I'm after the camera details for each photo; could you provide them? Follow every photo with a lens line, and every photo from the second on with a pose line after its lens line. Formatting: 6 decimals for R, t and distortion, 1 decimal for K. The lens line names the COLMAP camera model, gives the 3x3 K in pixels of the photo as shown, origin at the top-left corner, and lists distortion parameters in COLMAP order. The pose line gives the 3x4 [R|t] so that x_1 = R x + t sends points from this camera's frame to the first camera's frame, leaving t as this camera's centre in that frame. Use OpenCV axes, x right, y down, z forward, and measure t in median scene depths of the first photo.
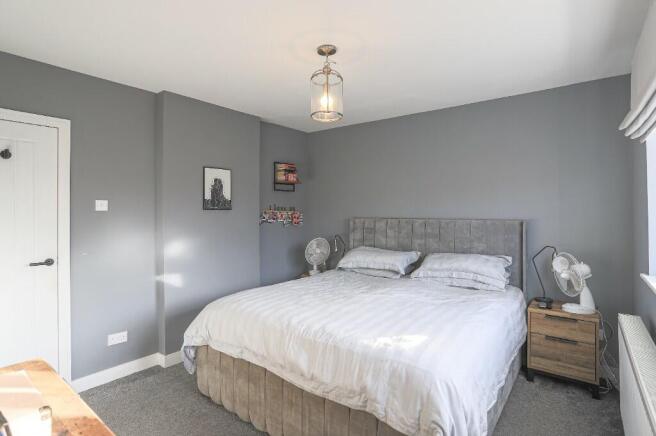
lens RADIAL K [[334.4, 0, 323.9], [0, 334.4, 215.6], [0, 0, 1]] dist [-0.028189, 0.014147]
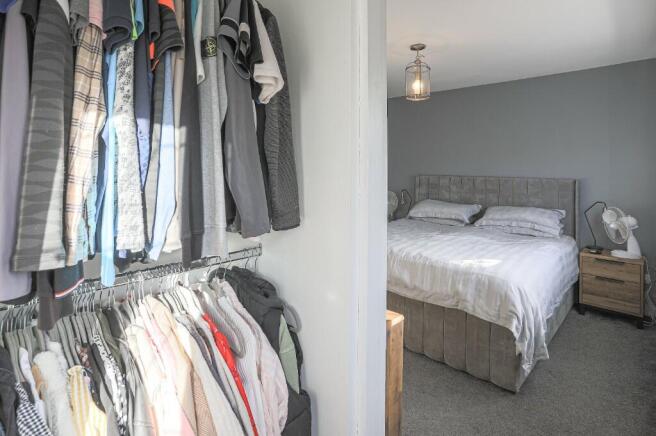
lens RADIAL K [[334.4, 0, 329.9], [0, 334.4, 167.5], [0, 0, 1]] dist [-0.028189, 0.014147]
pose [[0.994722, 0.014703, -0.101548, -0.170023], [-0.016325, 0.999752, -0.015163, 0.006392], [0.101300, 0.016740, 0.994715, -0.292746]]
